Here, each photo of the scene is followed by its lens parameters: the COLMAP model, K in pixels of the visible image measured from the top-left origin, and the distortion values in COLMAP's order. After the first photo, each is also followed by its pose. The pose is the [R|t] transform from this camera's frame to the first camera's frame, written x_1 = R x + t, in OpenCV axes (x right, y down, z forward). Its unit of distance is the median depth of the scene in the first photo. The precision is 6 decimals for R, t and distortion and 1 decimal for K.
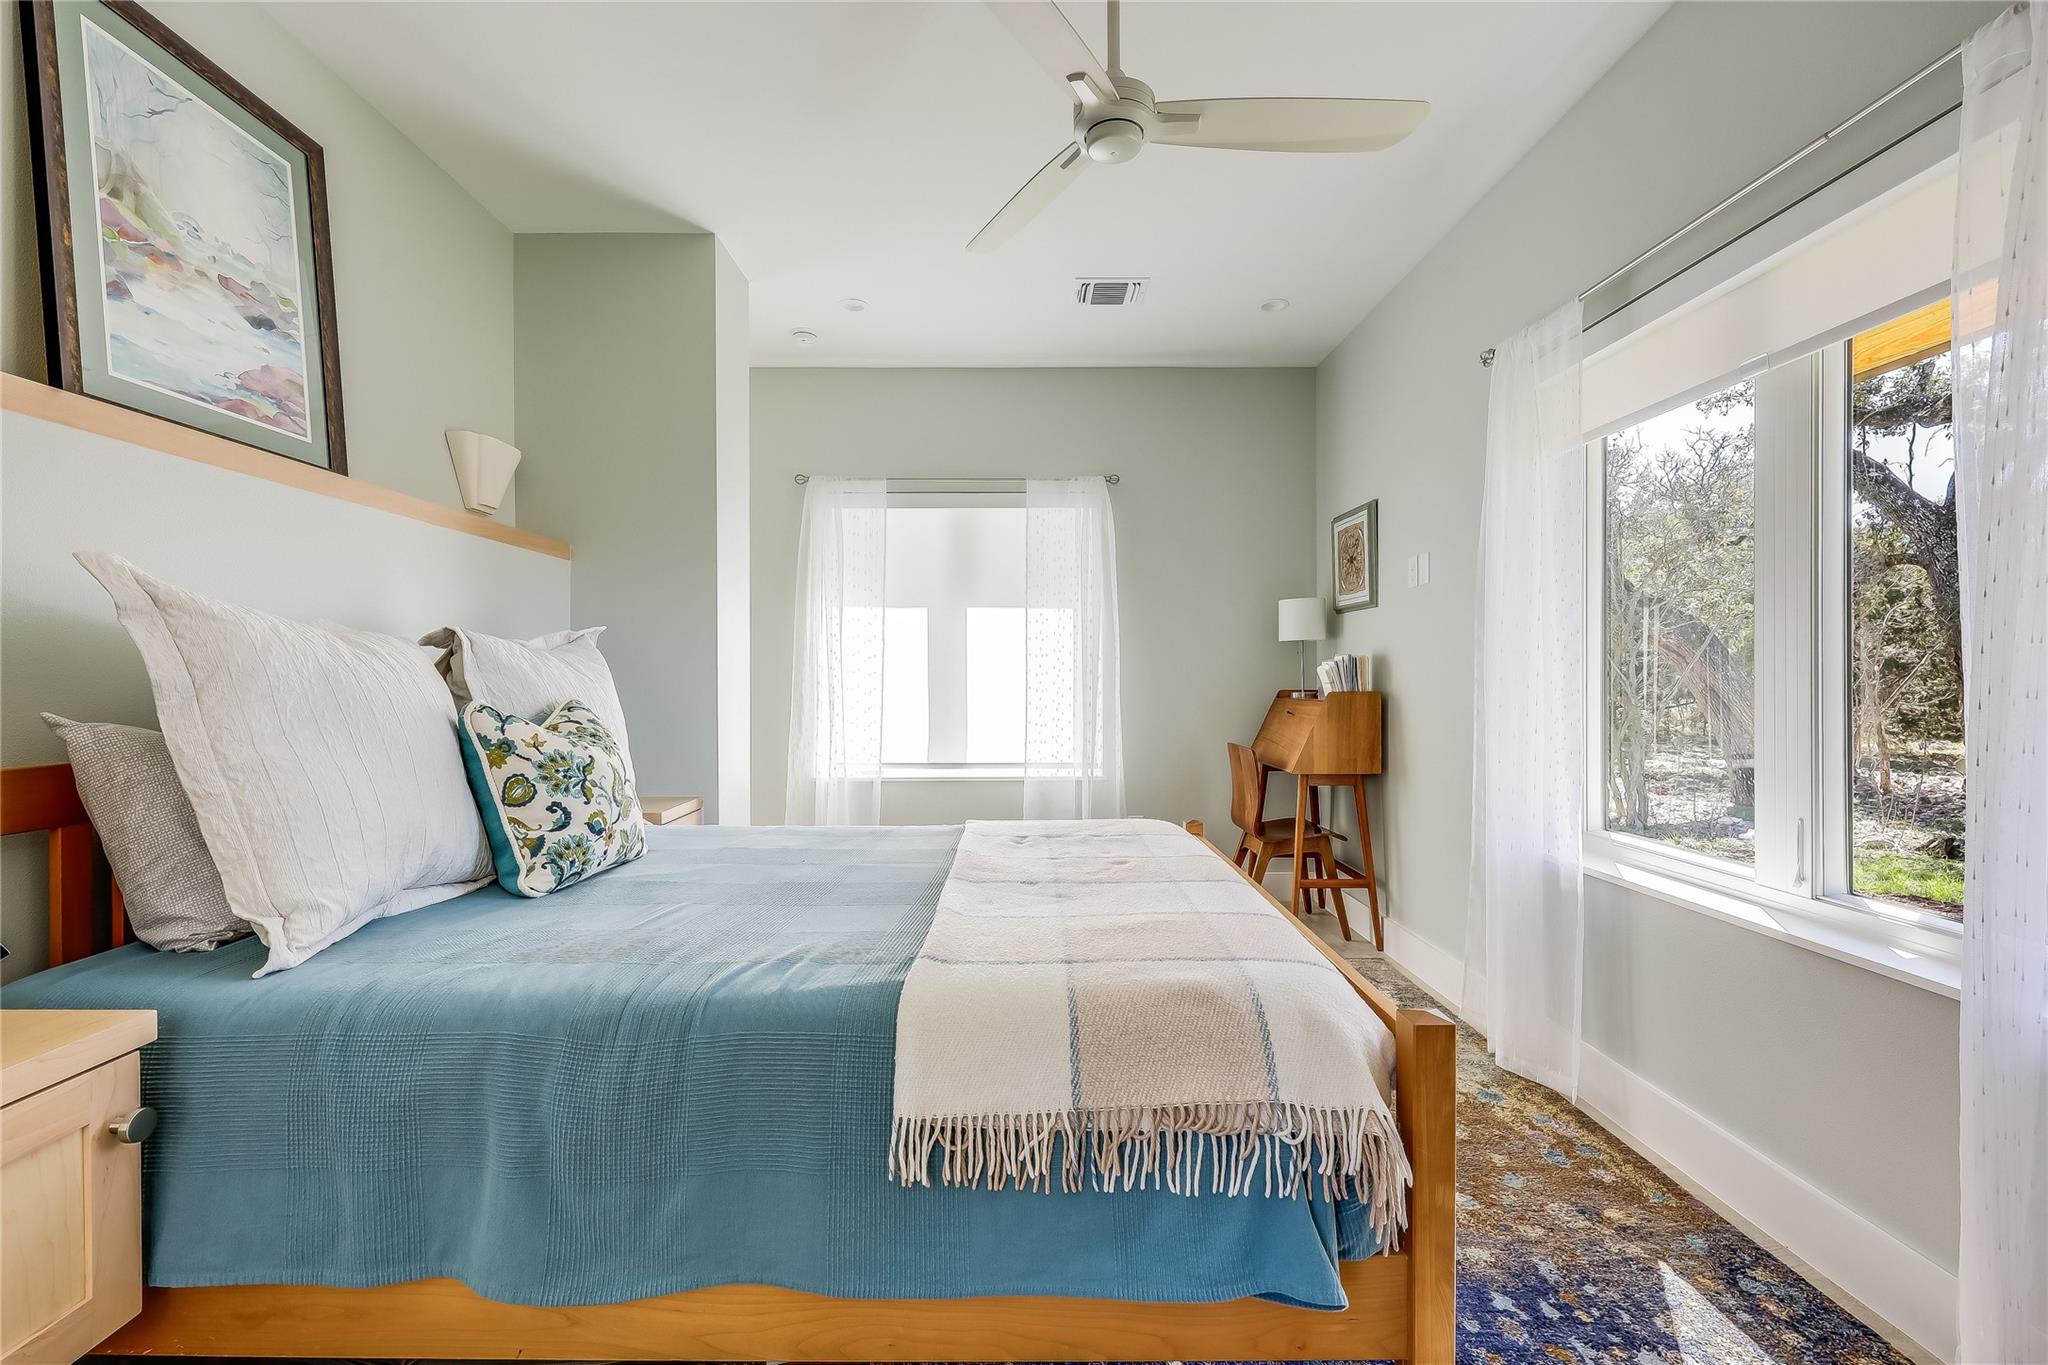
lens RADIAL K [[827.5, 0, 1020.1], [0, 827.5, 675.9], [0, 0, 1]] dist [0.000037, 0.000006]
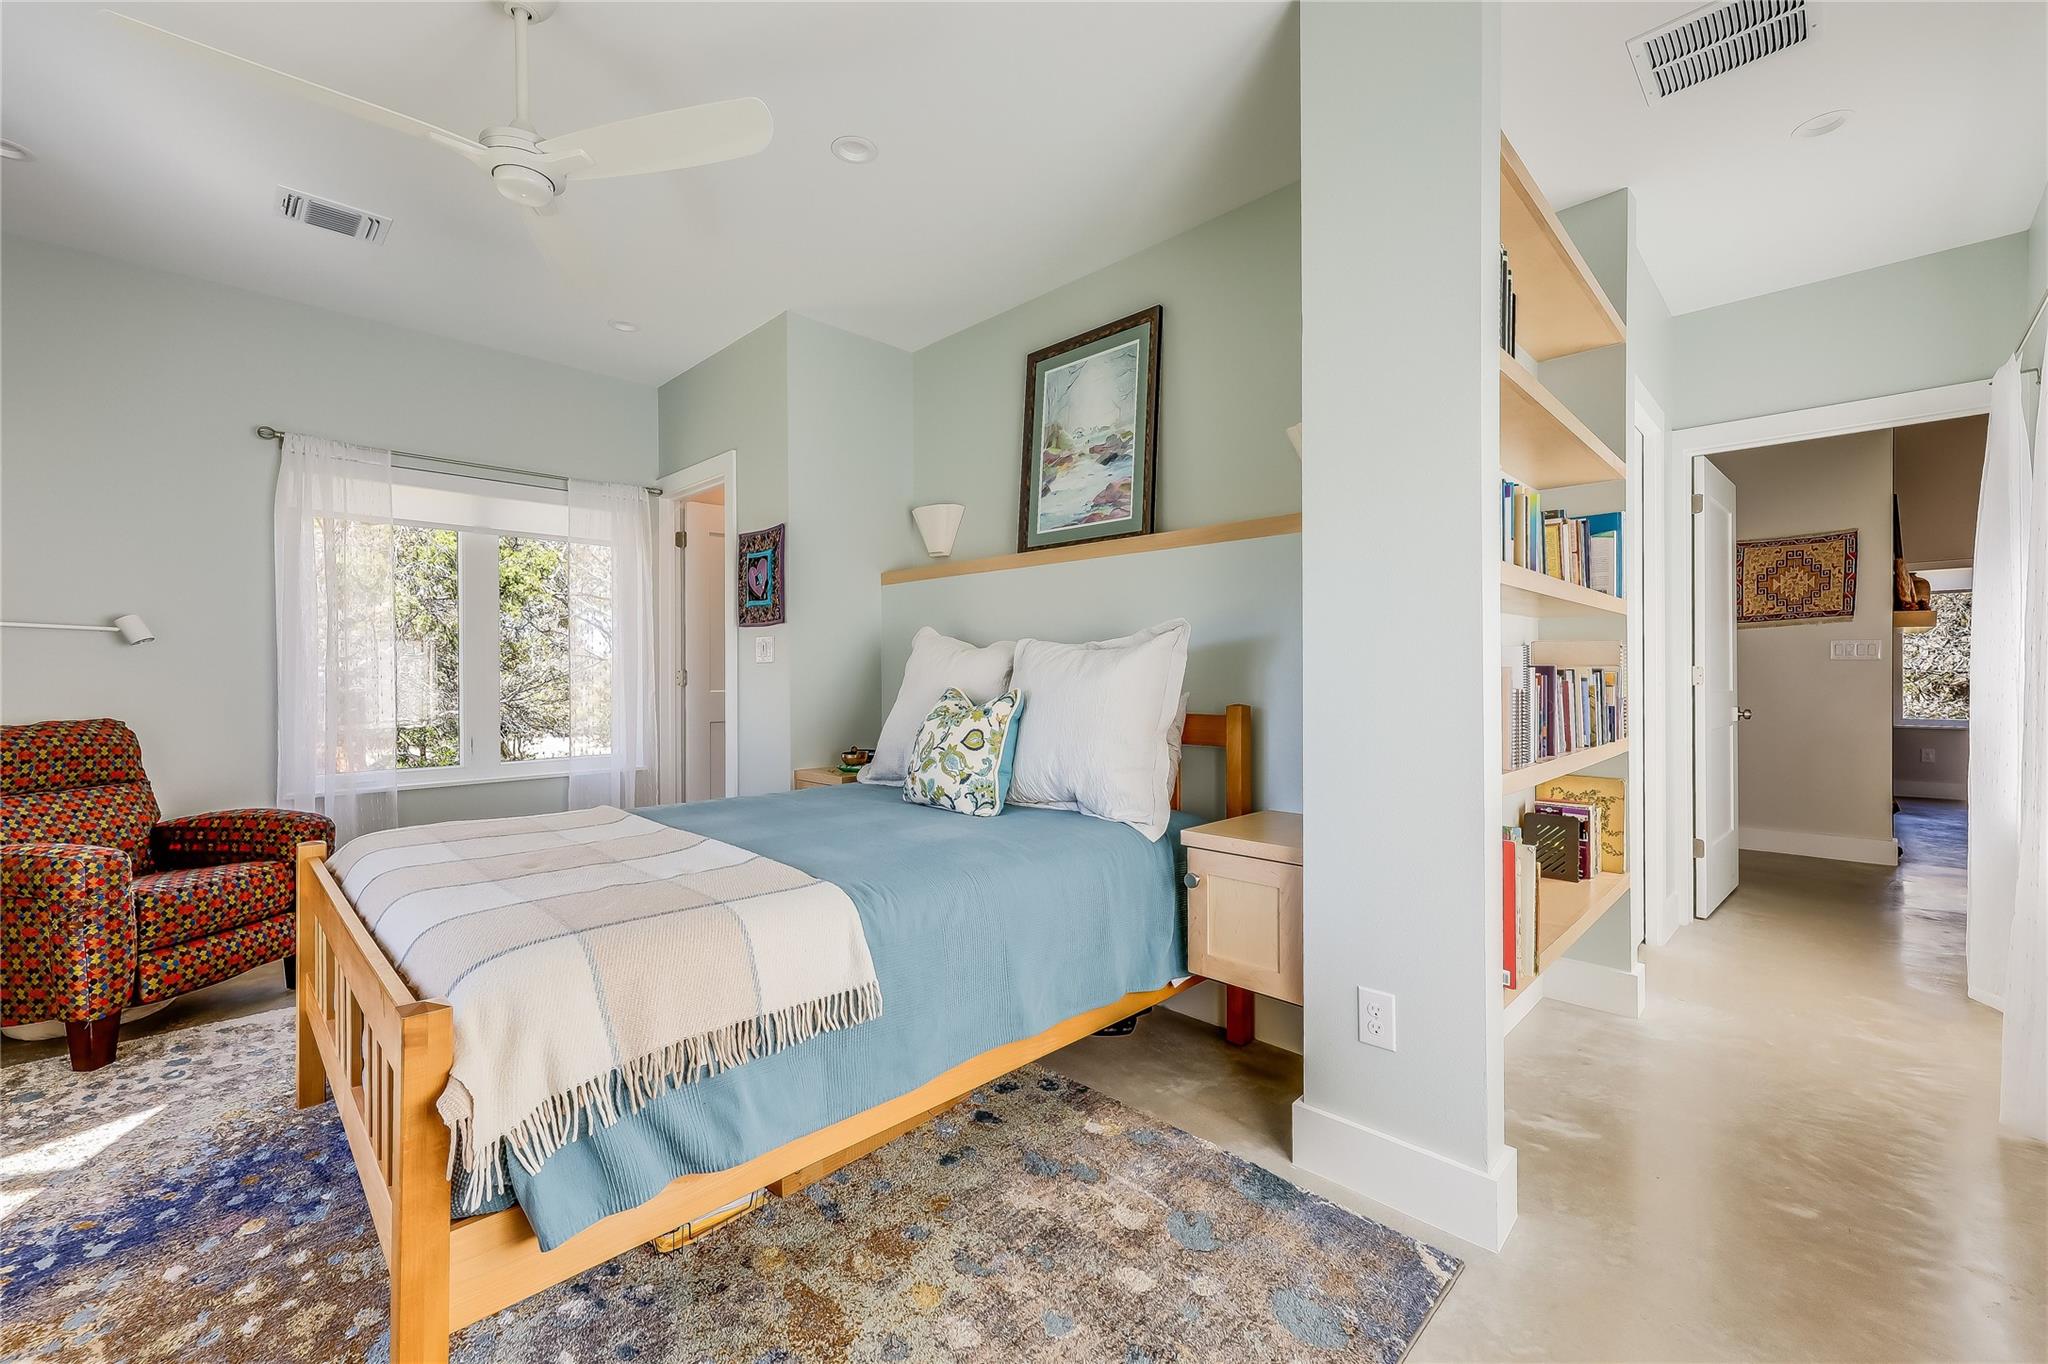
lens RADIAL K [[827.5, 0, 1020.9], [0, 827.5, 674.0], [0, 0, 1]] dist [0.000037, 0.000006]
pose [[-0.723431, 0.005264, -0.690377, 0.378043], [-0.001688, 0.999954, 0.009393, -0.011625], [0.690395, 0.007960, -0.723389, 2.178160]]
